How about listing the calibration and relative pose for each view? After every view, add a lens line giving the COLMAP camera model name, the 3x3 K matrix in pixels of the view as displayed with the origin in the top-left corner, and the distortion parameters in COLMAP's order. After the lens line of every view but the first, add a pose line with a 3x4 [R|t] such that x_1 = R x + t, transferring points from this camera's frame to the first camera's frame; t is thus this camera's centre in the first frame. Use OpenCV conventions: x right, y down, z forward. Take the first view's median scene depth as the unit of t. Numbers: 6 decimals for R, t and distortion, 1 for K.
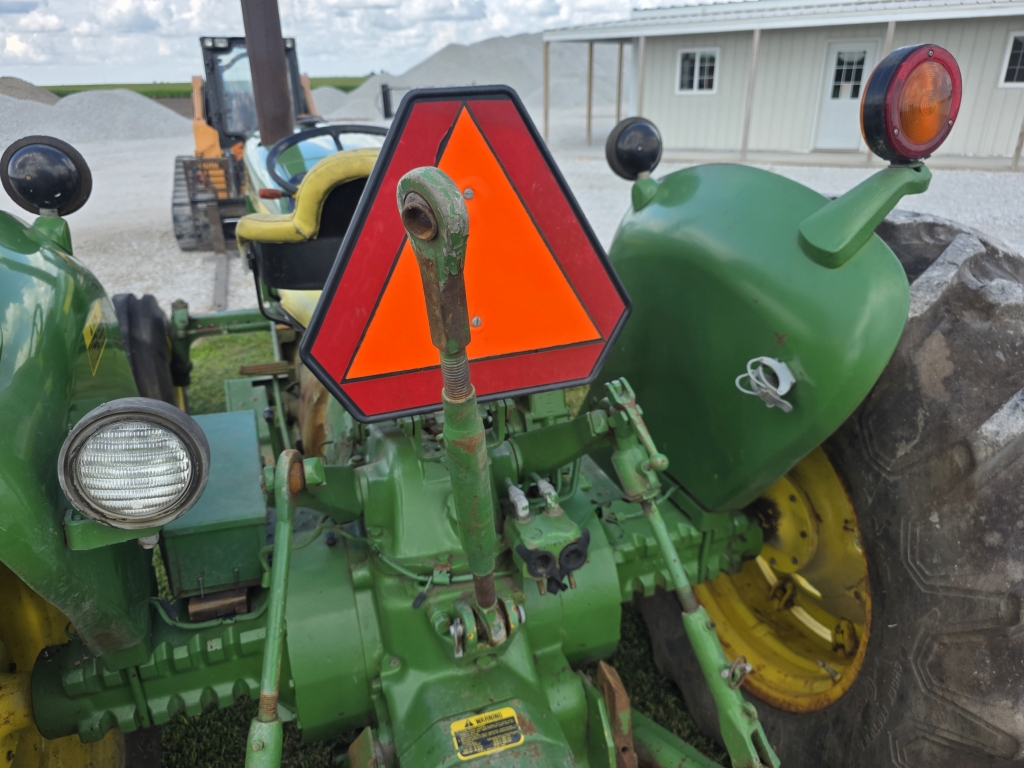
lens RADIAL K [[698.1, 0, 513.1], [0, 698.1, 379.5], [0, 0, 1]] dist [0.028781, -0.032217]
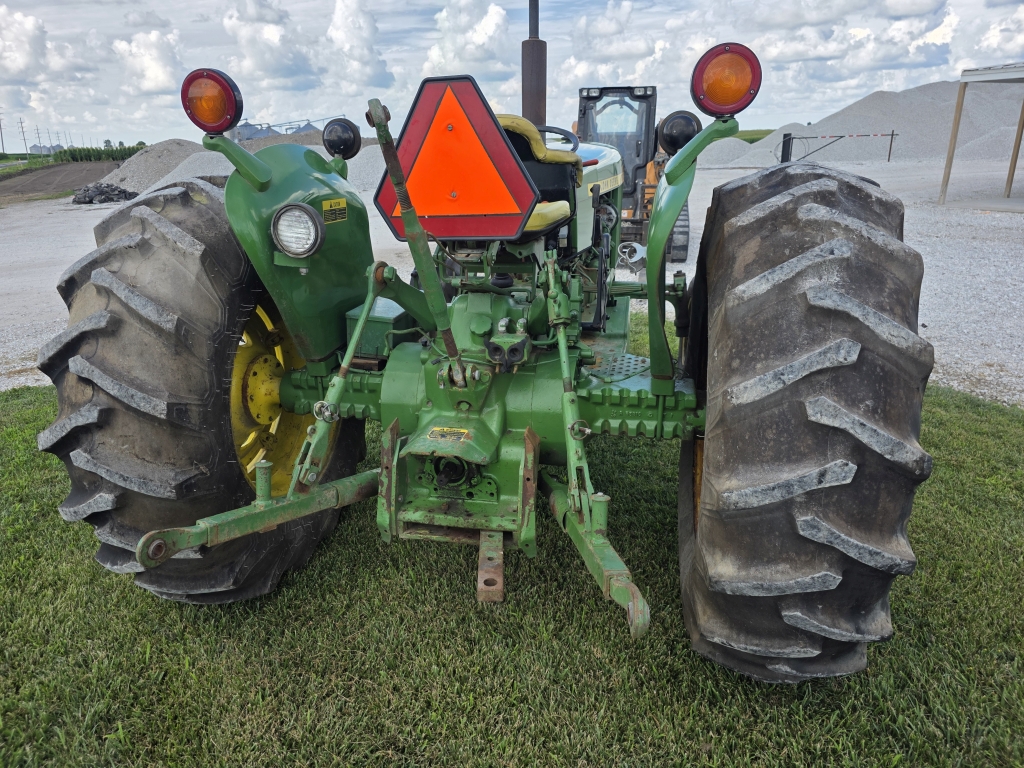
lens RADIAL K [[698.1, 0, 514.3], [0, 698.1, 389.0], [0, 0, 1]] dist [0.028781, -0.032217]
pose [[0.856511, 0.171870, -0.486671, 0.971999], [-0.197860, 0.980228, -0.002049, 0.360284], [0.476697, 0.098047, 0.873583, -0.506353]]
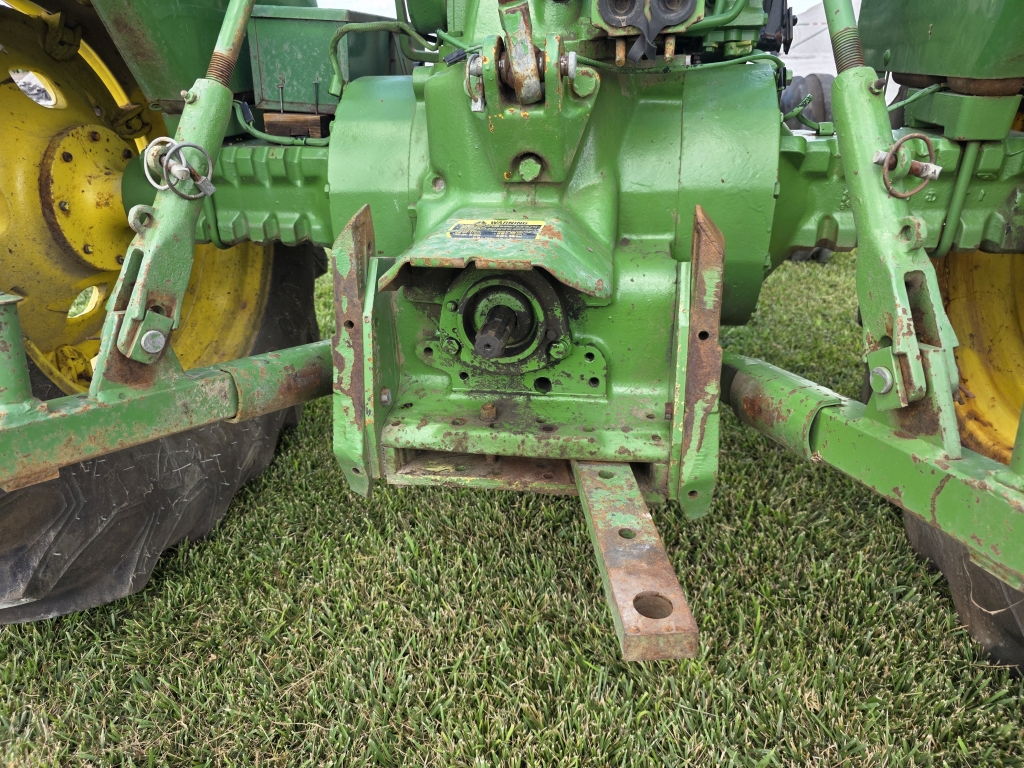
lens RADIAL K [[698.1, 0, 512.4], [0, 698.1, 402.6], [0, 0, 1]] dist [0.028781, -0.032217]
pose [[0.878746, 0.205644, -0.430715, 0.324815], [-0.171853, 0.978218, 0.116434, 0.593804], [0.445277, -0.028297, 0.894946, 0.359009]]
